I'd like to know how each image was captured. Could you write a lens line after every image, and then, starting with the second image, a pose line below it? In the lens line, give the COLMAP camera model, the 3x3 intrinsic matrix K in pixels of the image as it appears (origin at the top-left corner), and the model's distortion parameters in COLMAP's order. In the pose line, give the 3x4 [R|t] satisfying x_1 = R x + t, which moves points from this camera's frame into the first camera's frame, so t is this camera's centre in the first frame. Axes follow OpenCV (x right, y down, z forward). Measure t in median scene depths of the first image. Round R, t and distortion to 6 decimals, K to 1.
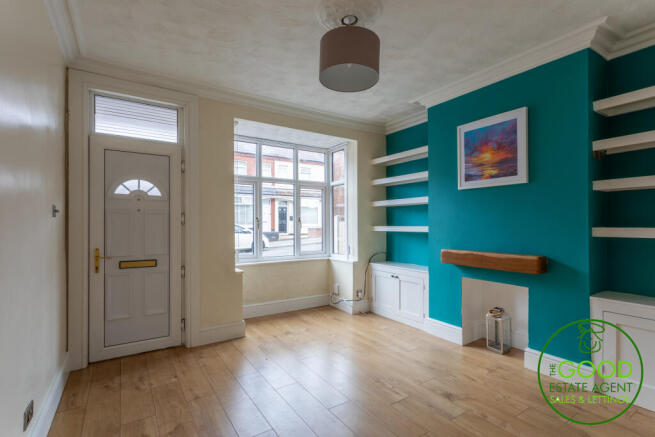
lens RADIAL K [[310.7, 0, 329.0], [0, 310.7, 222.9], [0, 0, 1]] dist [-0.000343, -0.000342]
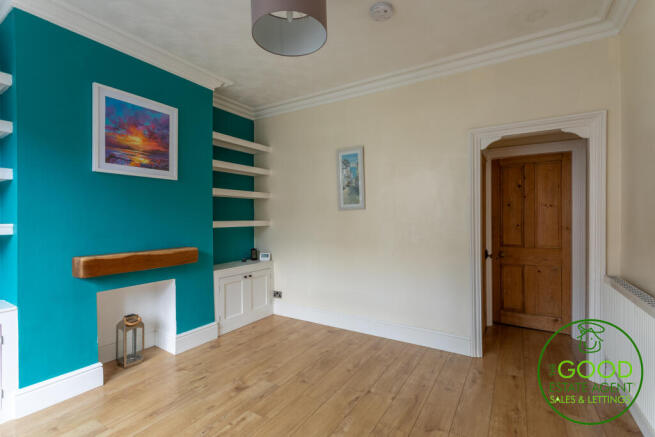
lens RADIAL K [[310.7, 0, 328.5], [0, 310.7, 217.6], [0, 0, 1]] dist [-0.000343, -0.000342]
pose [[-0.428357, 0.000297, 0.903609, -0.532224], [-0.004268, 0.999988, -0.002352, -0.000746], [-0.903599, -0.004864, -0.428351, 0.952922]]
